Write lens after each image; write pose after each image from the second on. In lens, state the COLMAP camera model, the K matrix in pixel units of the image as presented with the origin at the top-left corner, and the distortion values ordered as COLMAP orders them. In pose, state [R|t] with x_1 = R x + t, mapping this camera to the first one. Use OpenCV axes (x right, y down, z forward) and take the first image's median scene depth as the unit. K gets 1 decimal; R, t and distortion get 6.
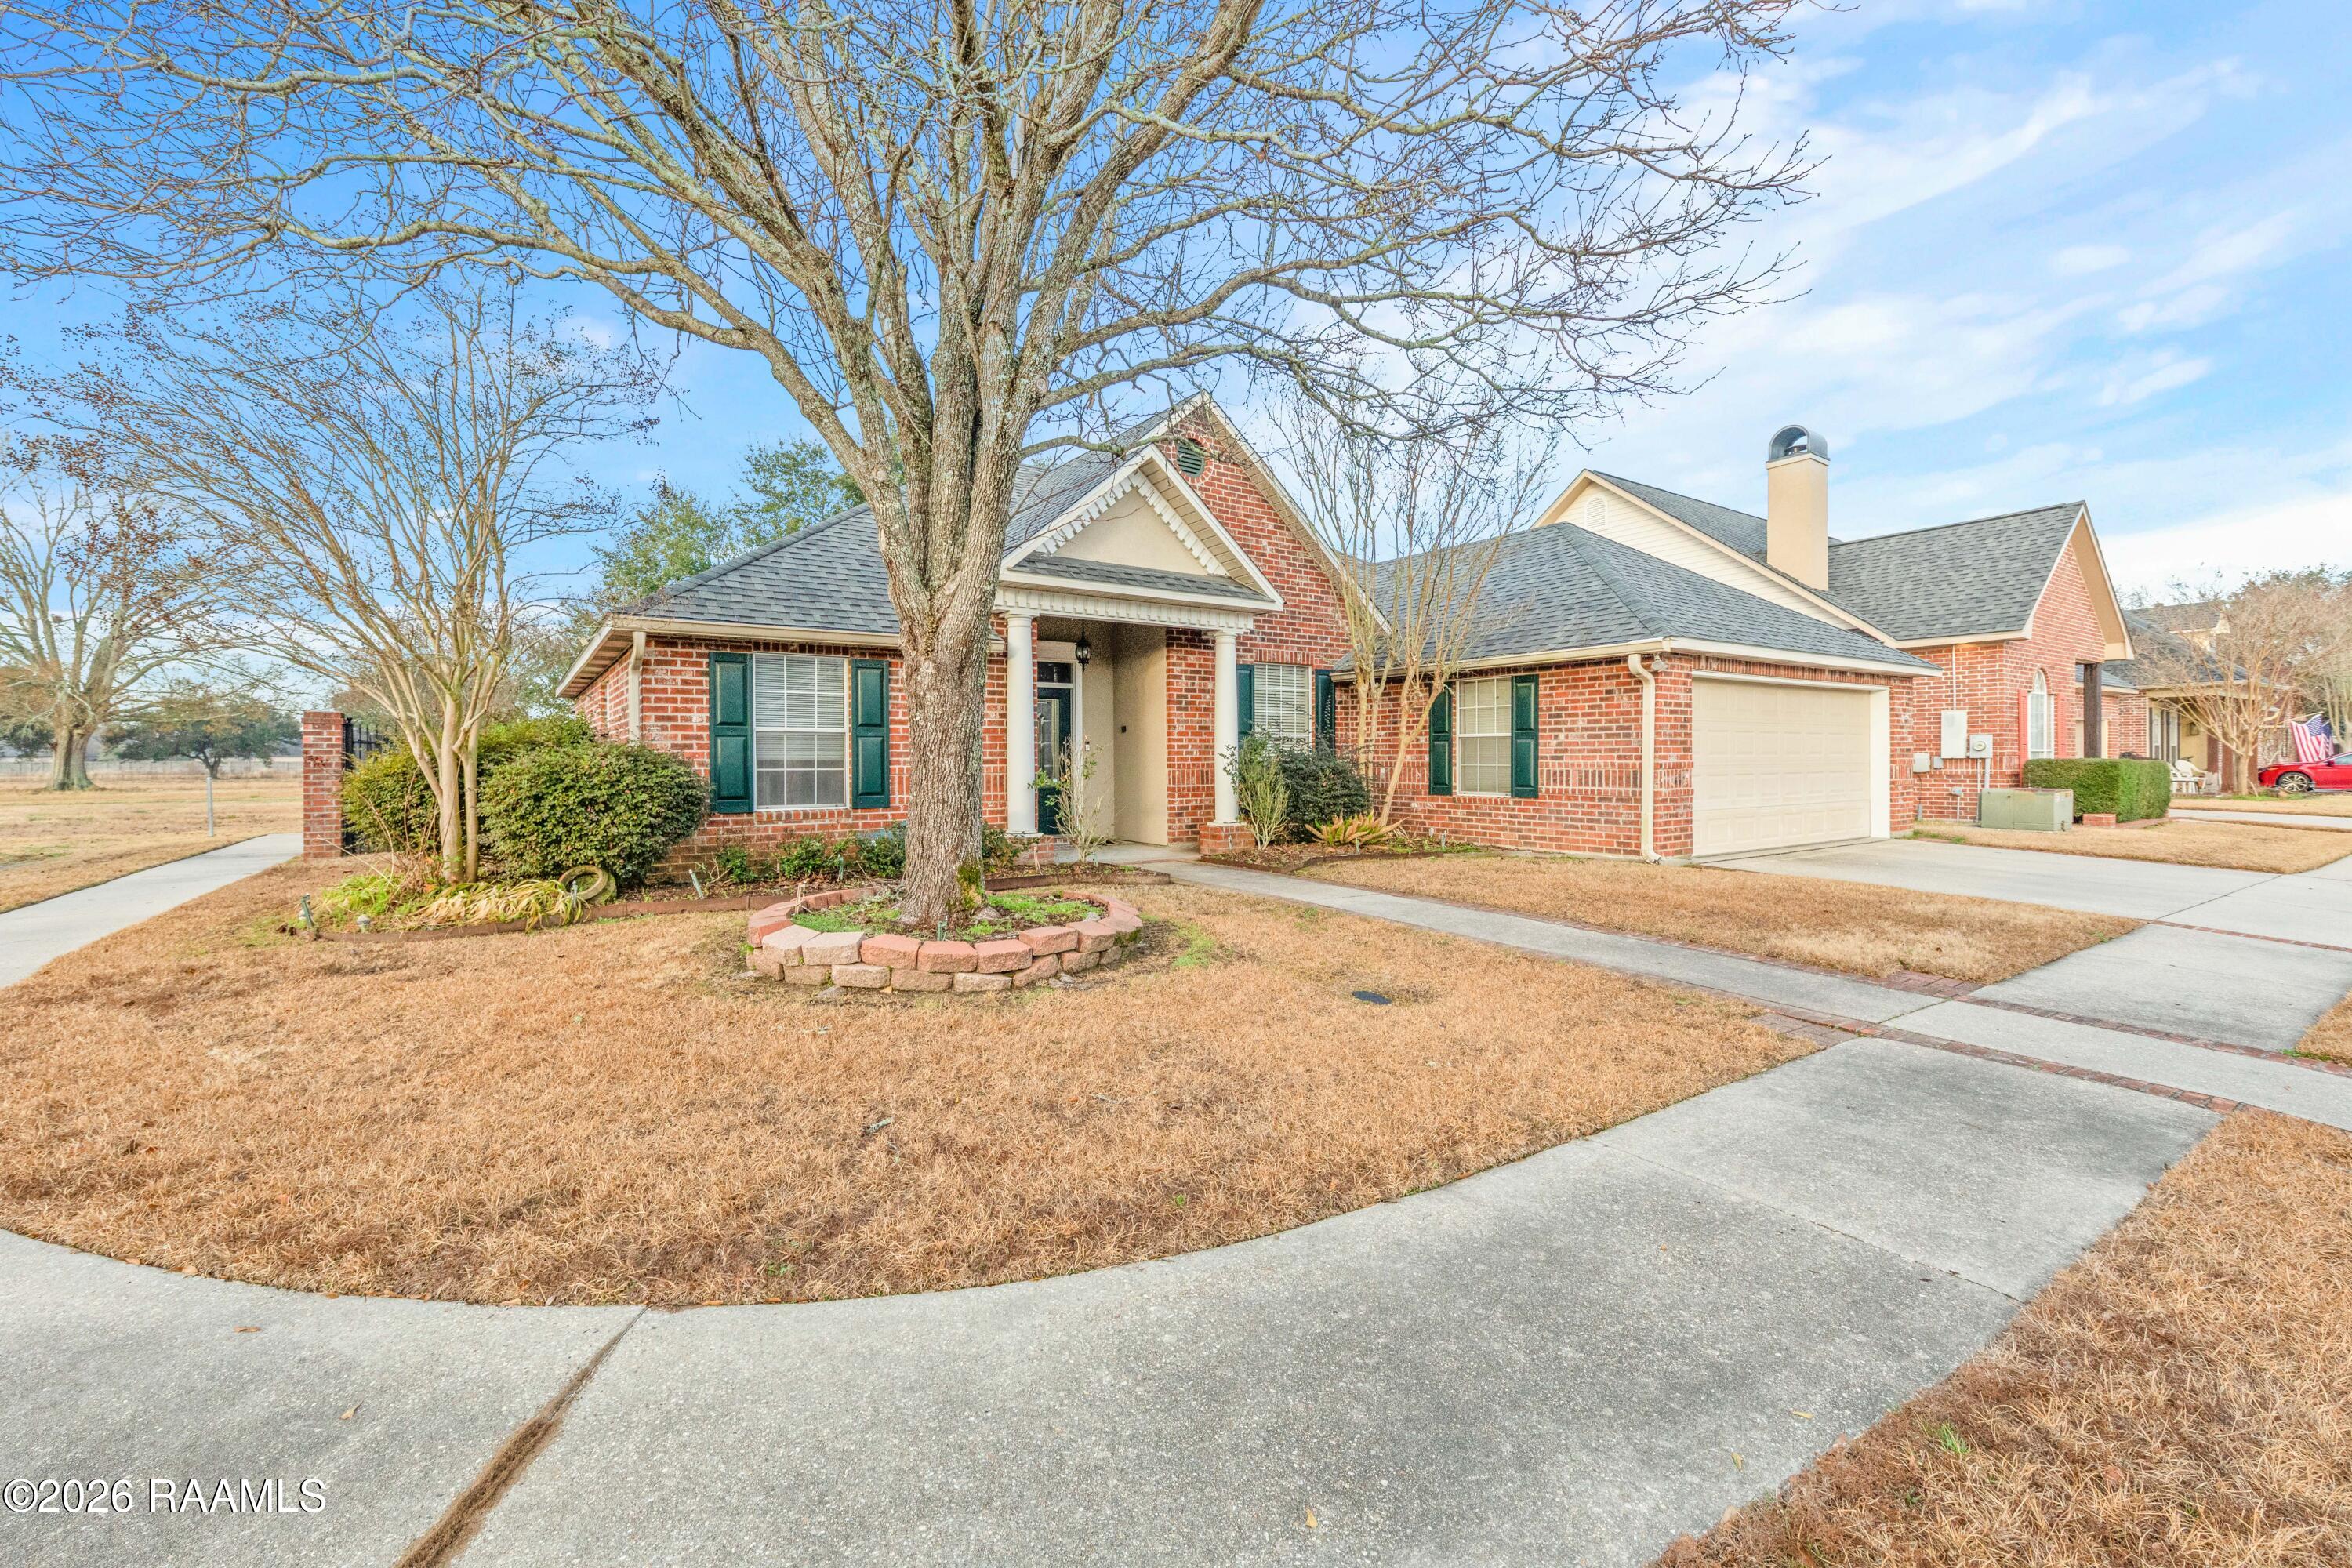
lens RADIAL K [[905.7, 0, 1168.3], [0, 905.7, 750.5], [0, 0, 1]] dist [0.001885, -0.000443]
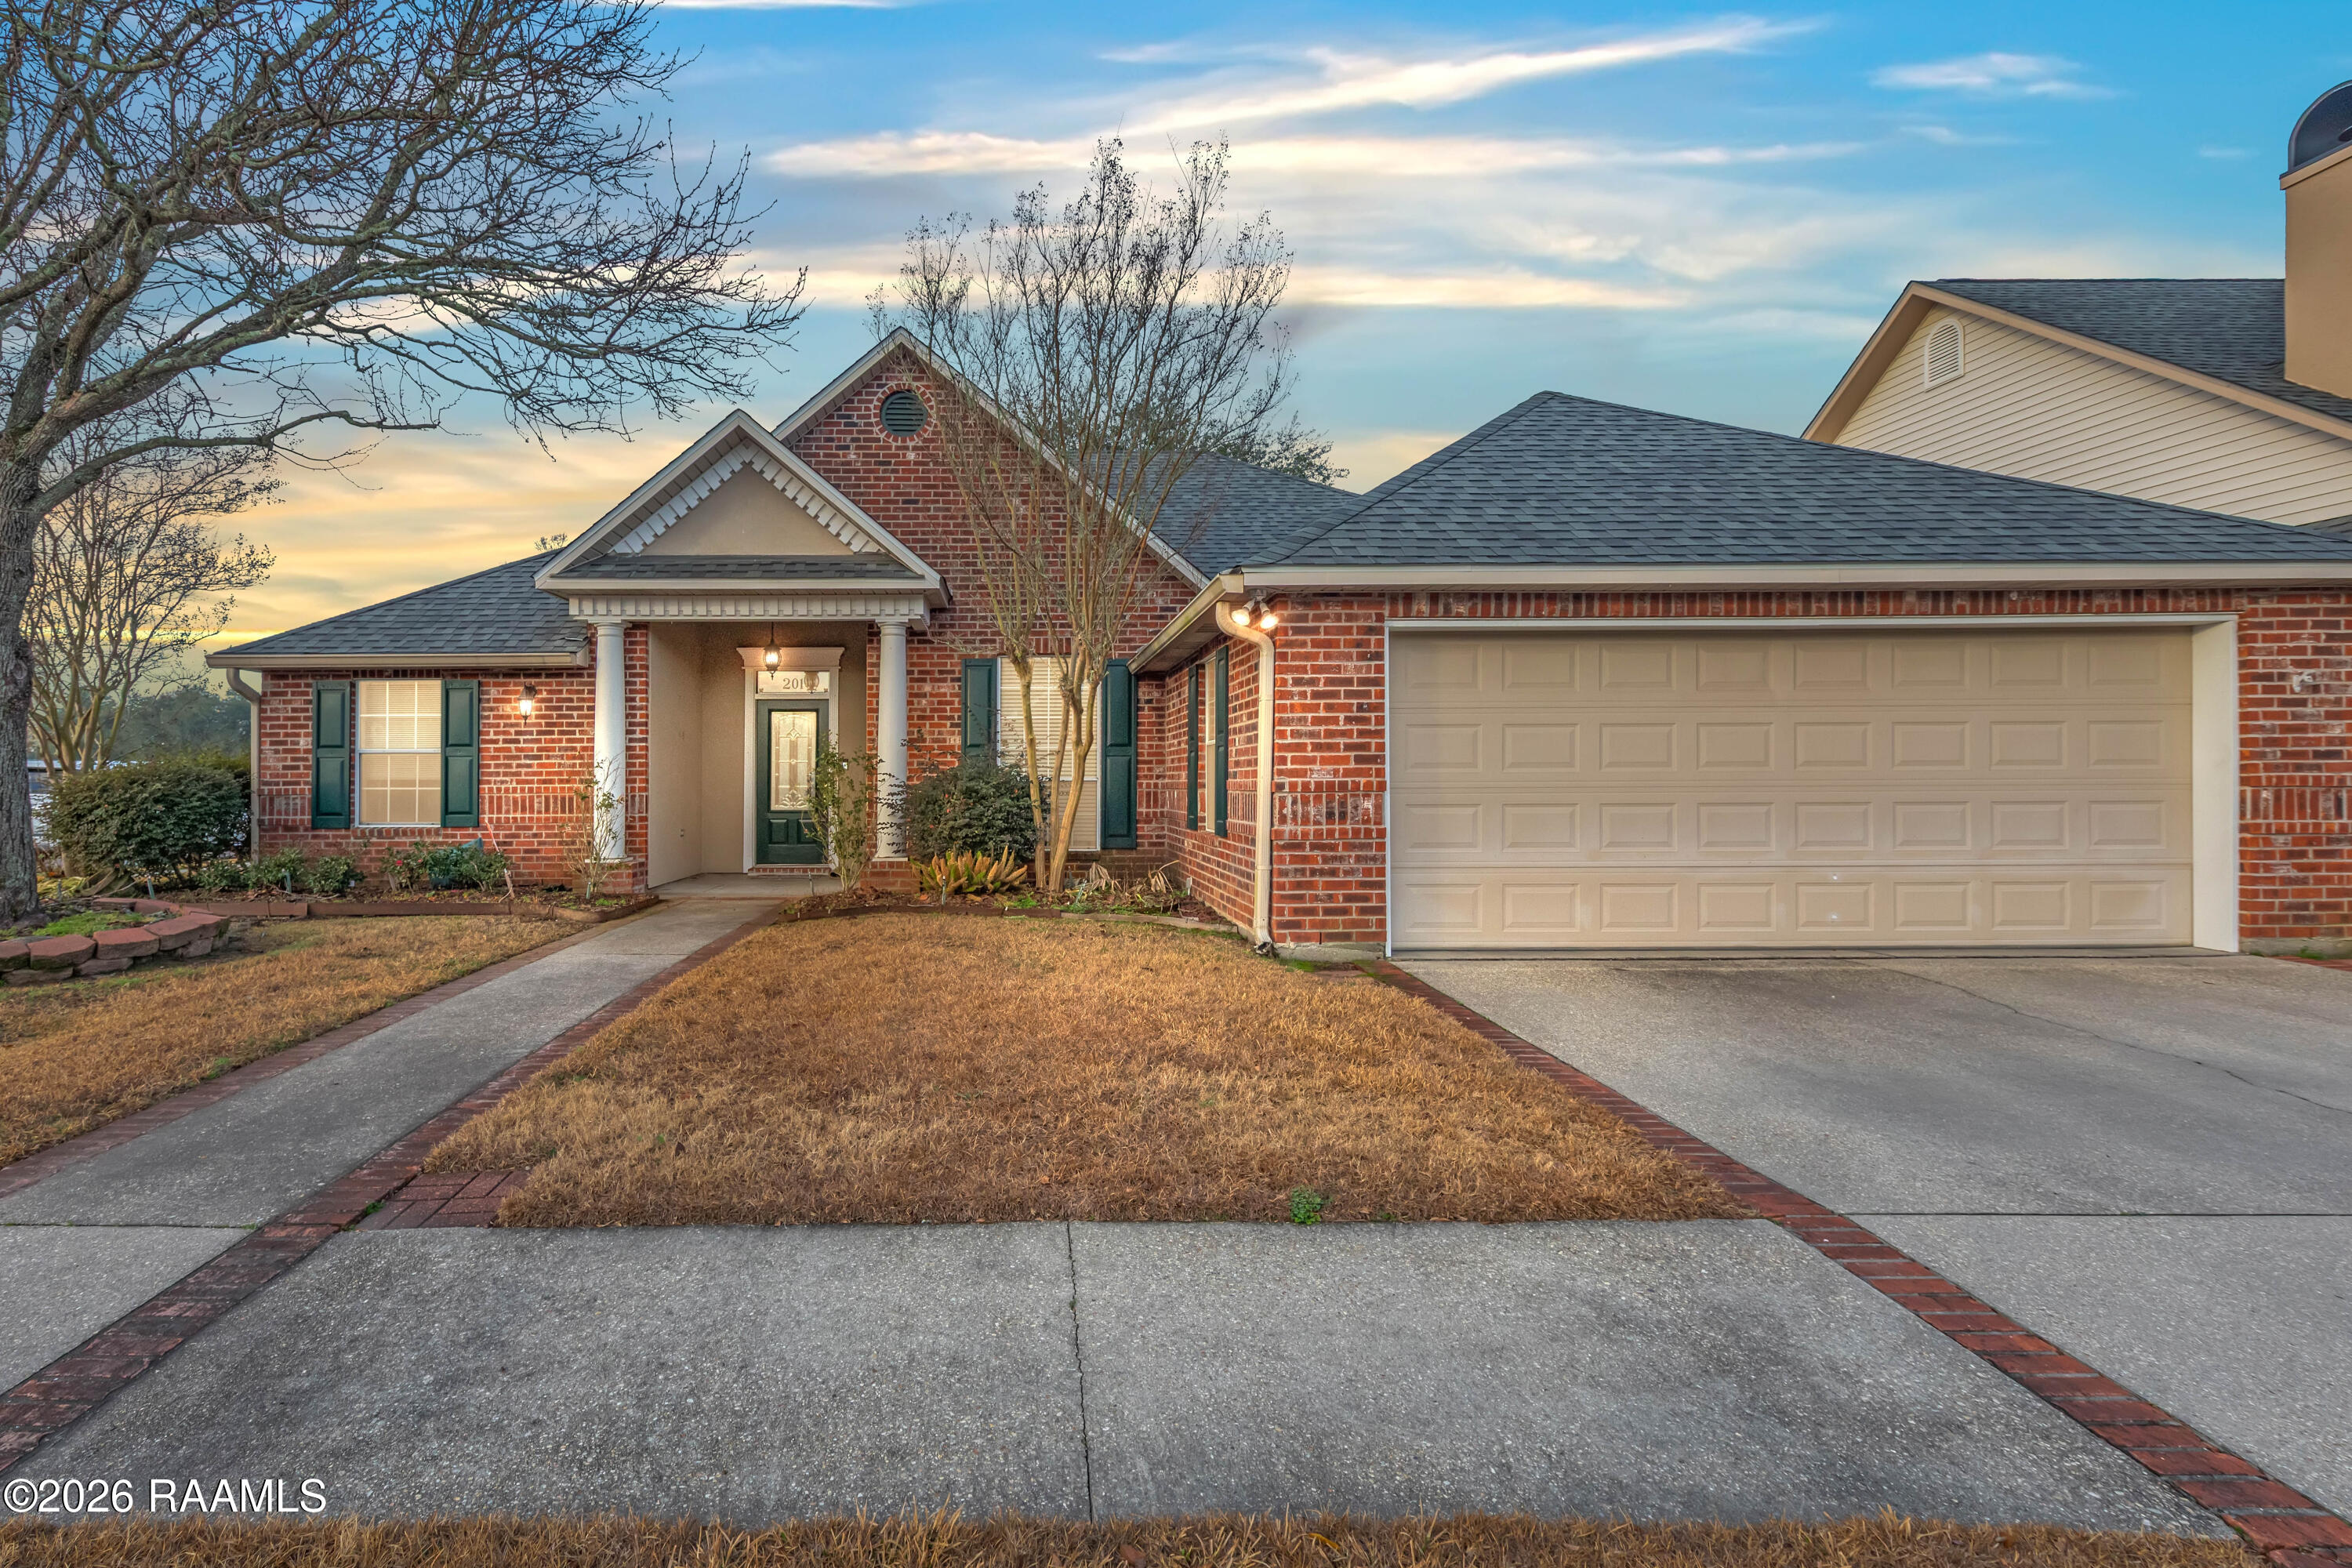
lens RADIAL K [[1016.9, 0, 1158.5], [0, 1016.9, 767.6], [0, 0, 1]] dist [-0.001355, 0.000129]
pose [[0.848172, -0.008753, -0.529648, 0.859429], [0.005599, 0.999956, -0.007560, 0.009373], [0.529691, 0.003447, 0.848184, 0.411344]]
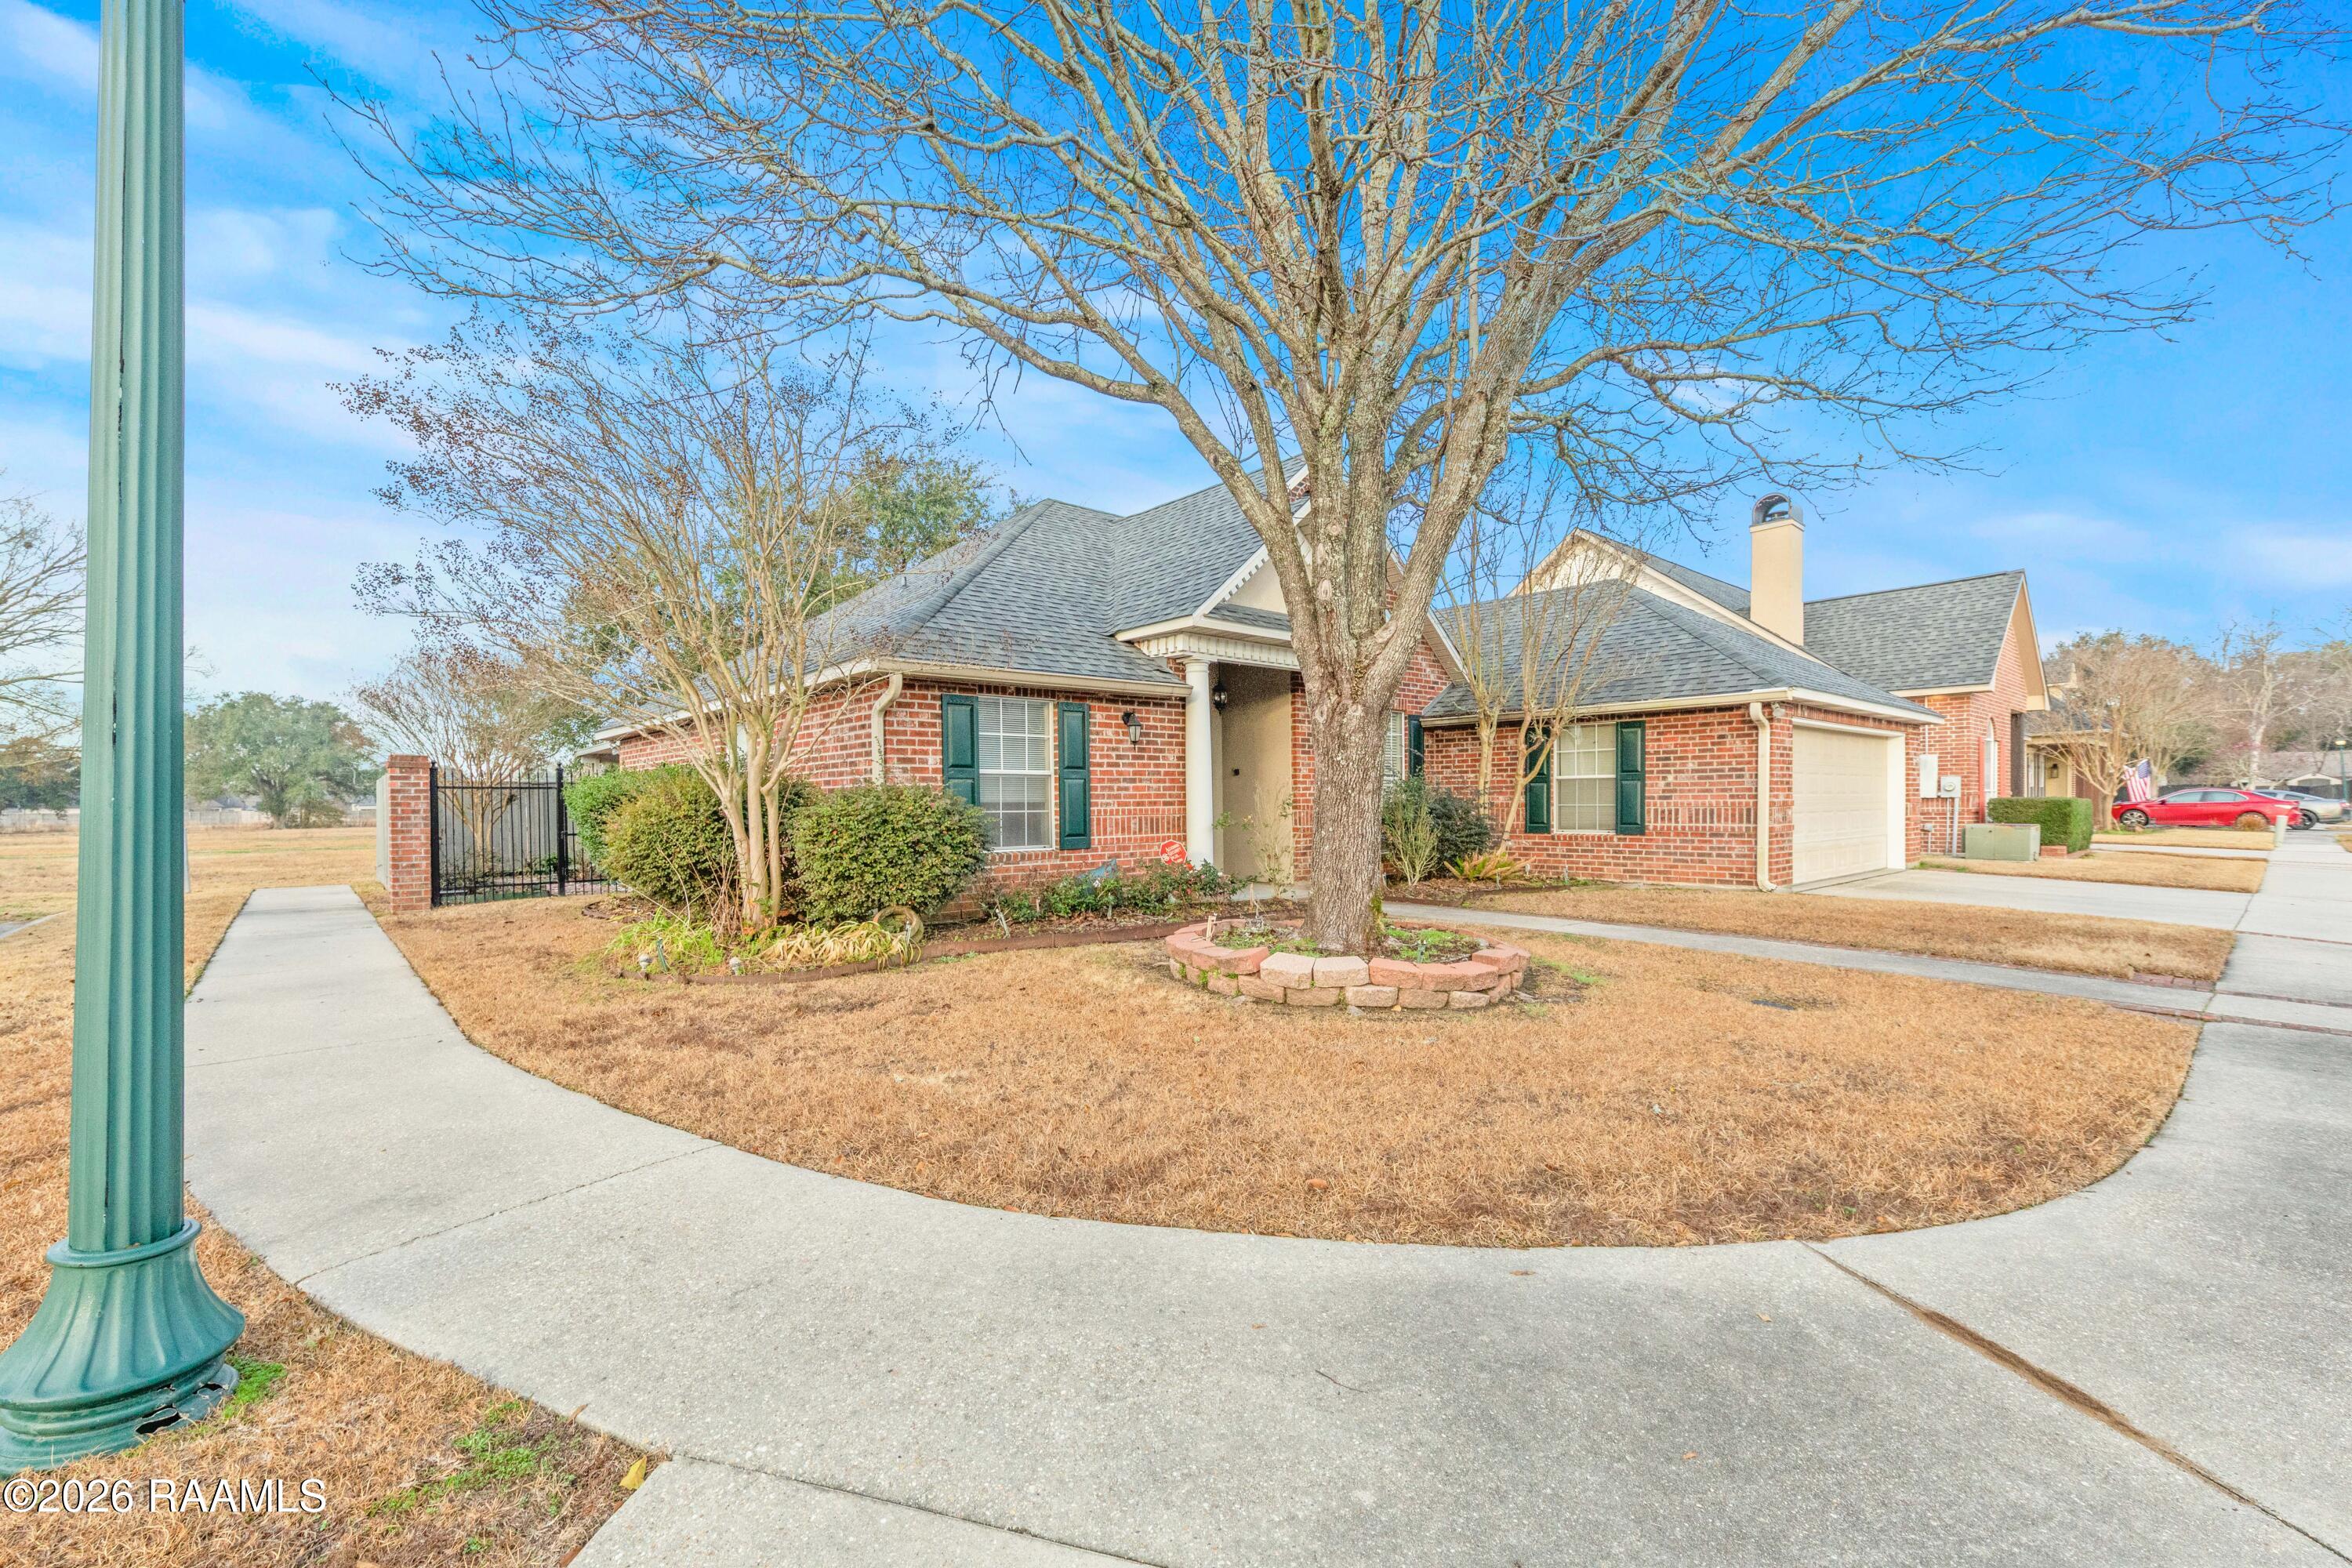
lens RADIAL K [[905.7, 0, 1178.0], [0, 905.7, 800.7], [0, 0, 1]] dist [0.001885, -0.000443]
pose [[0.994414, -0.004961, 0.105429, -0.294780], [0.004430, 0.999976, 0.005271, 0.004043], [-0.105453, -0.004775, 0.994413, -0.020675]]
